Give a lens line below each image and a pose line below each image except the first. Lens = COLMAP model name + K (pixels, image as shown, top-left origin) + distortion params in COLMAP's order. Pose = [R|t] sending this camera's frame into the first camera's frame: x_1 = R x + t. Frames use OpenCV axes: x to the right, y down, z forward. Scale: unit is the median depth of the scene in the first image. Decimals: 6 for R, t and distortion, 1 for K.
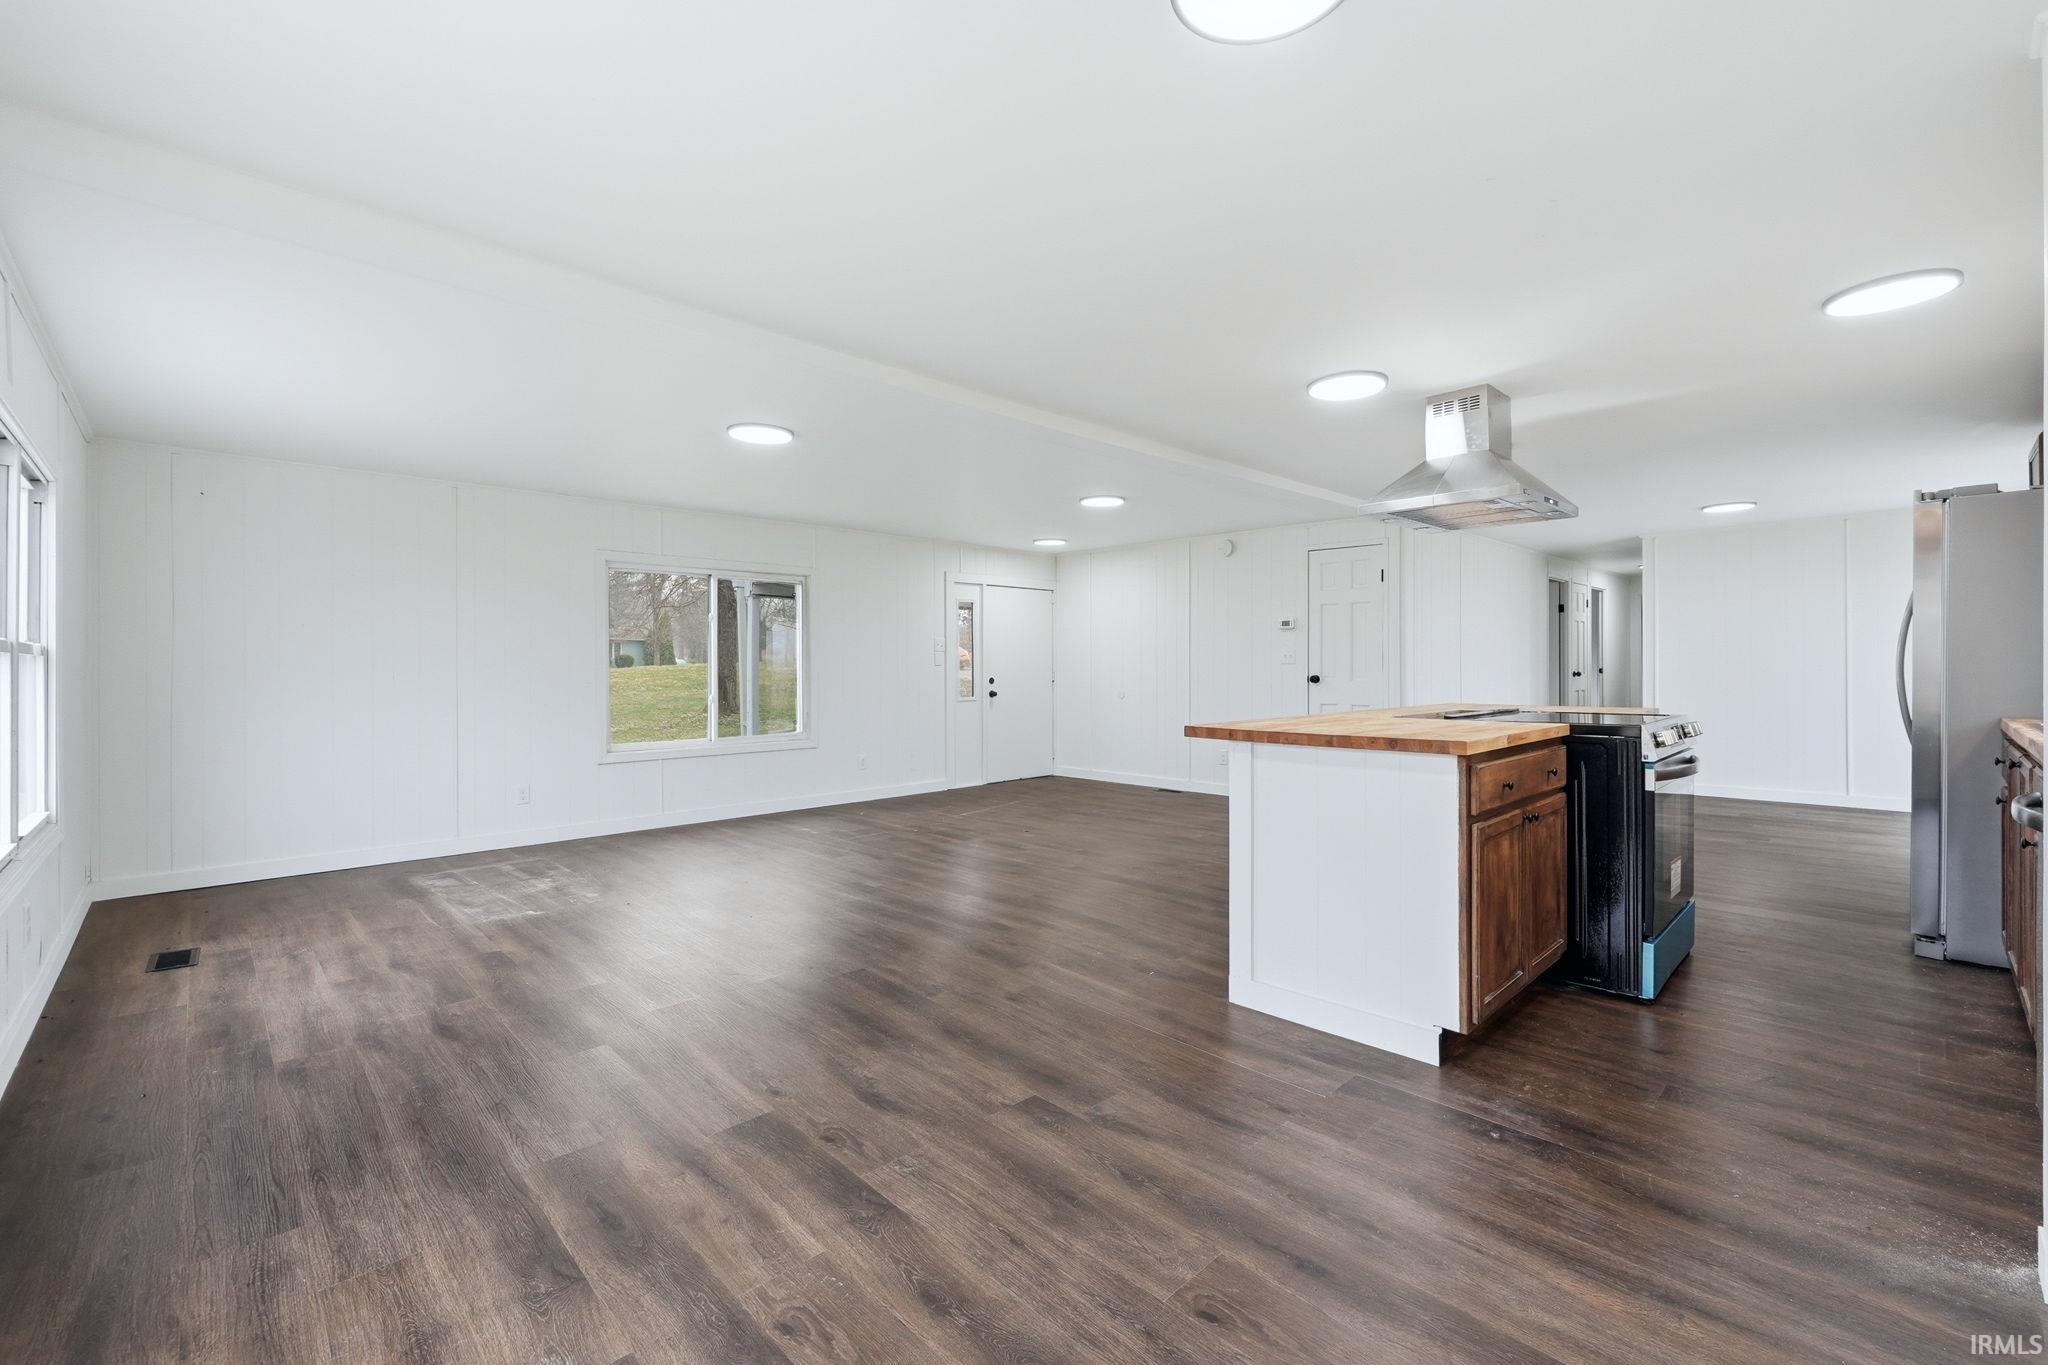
lens RADIAL K [[863.1, 0, 1020.4], [0, 863.1, 669.5], [0, 0, 1]] dist [-0.004037, 0.000844]
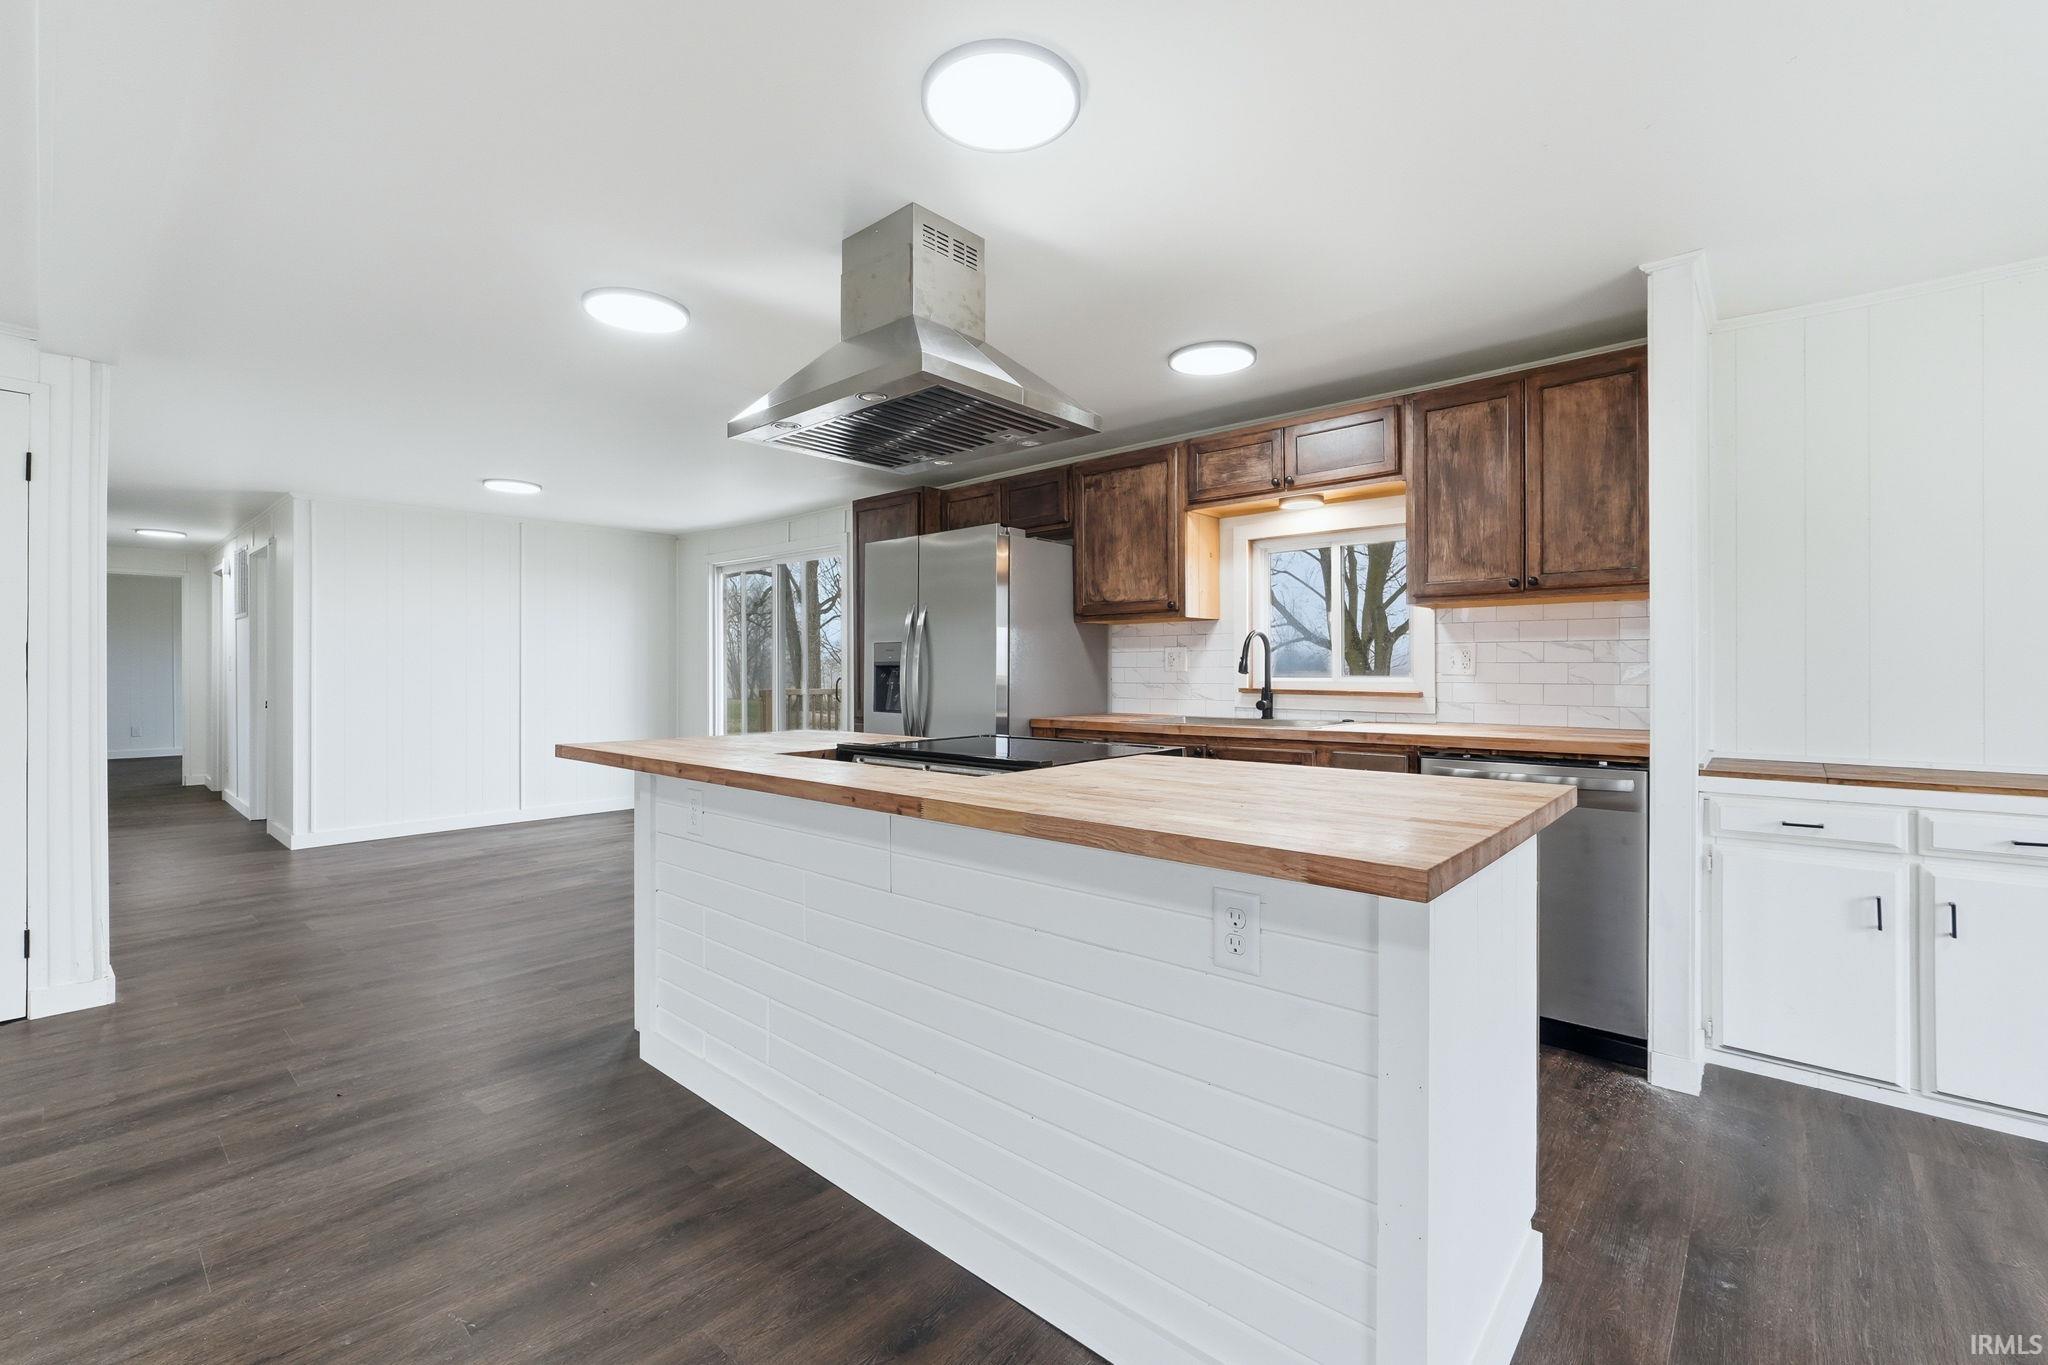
lens RADIAL K [[863.1, 0, 1020.4], [0, 863.1, 670.8], [0, 0, 1]] dist [-0.004037, 0.000844]
pose [[-0.082512, 0.000866, 0.996590, -0.102117], [0.002332, 0.999997, -0.000676, -0.008893], [-0.996587, 0.002268, -0.082514, 1.014569]]
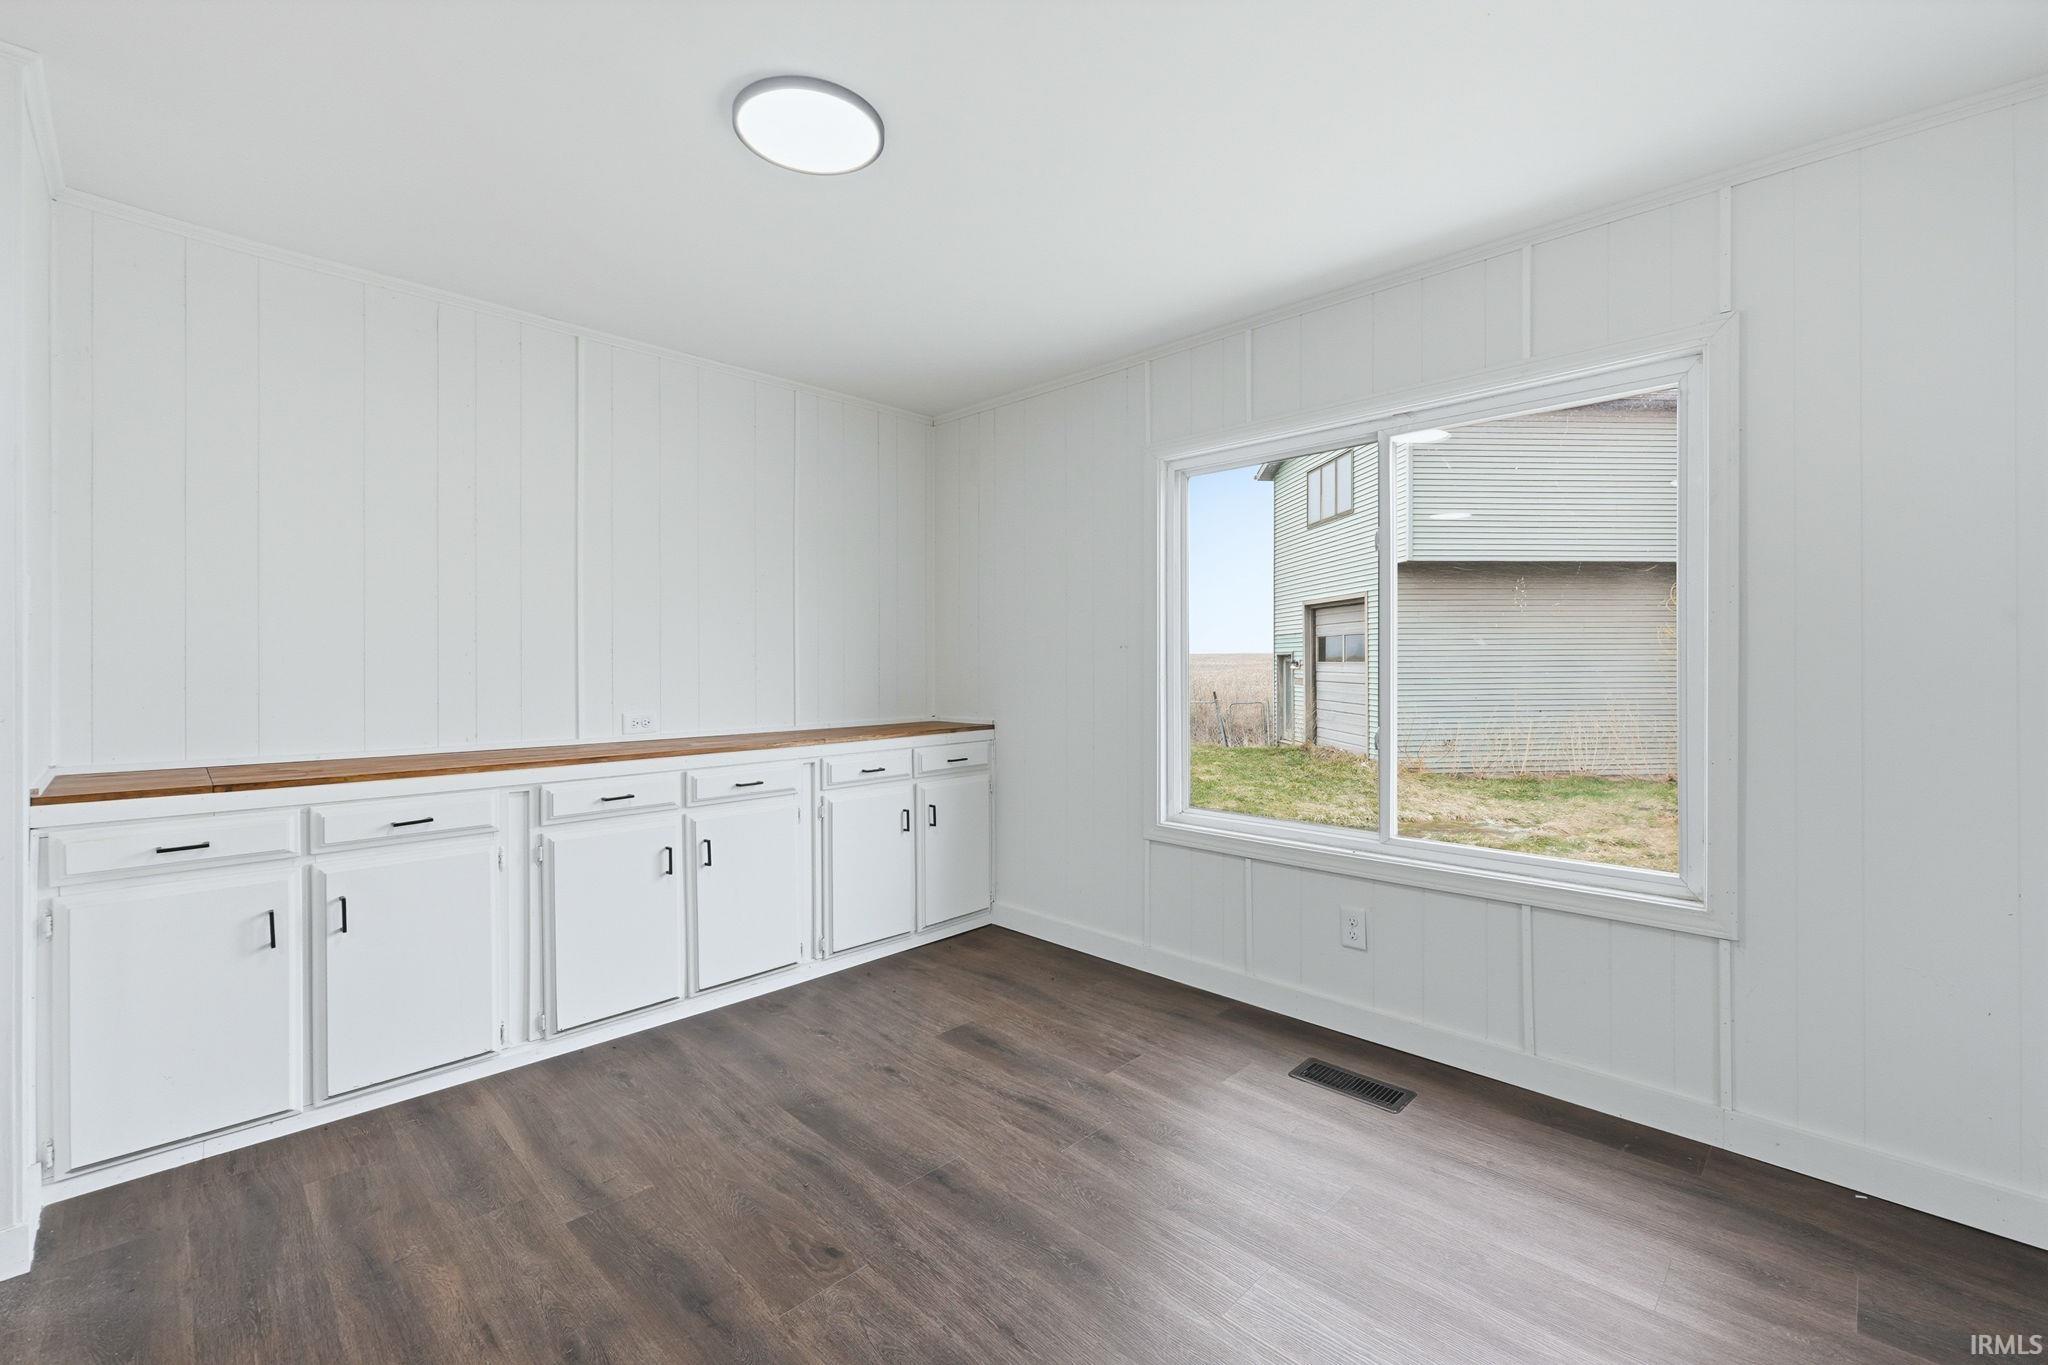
lens RADIAL K [[863.1, 0, 1024.5], [0, 863.1, 666.5], [0, 0, 1]] dist [-0.004037, 0.000844]
pose [[-0.999675, 0.001896, -0.025424, -0.000968], [0.001814, 0.999993, 0.003256, -0.003160], [0.025430, 0.003209, -0.999671, 0.907387]]
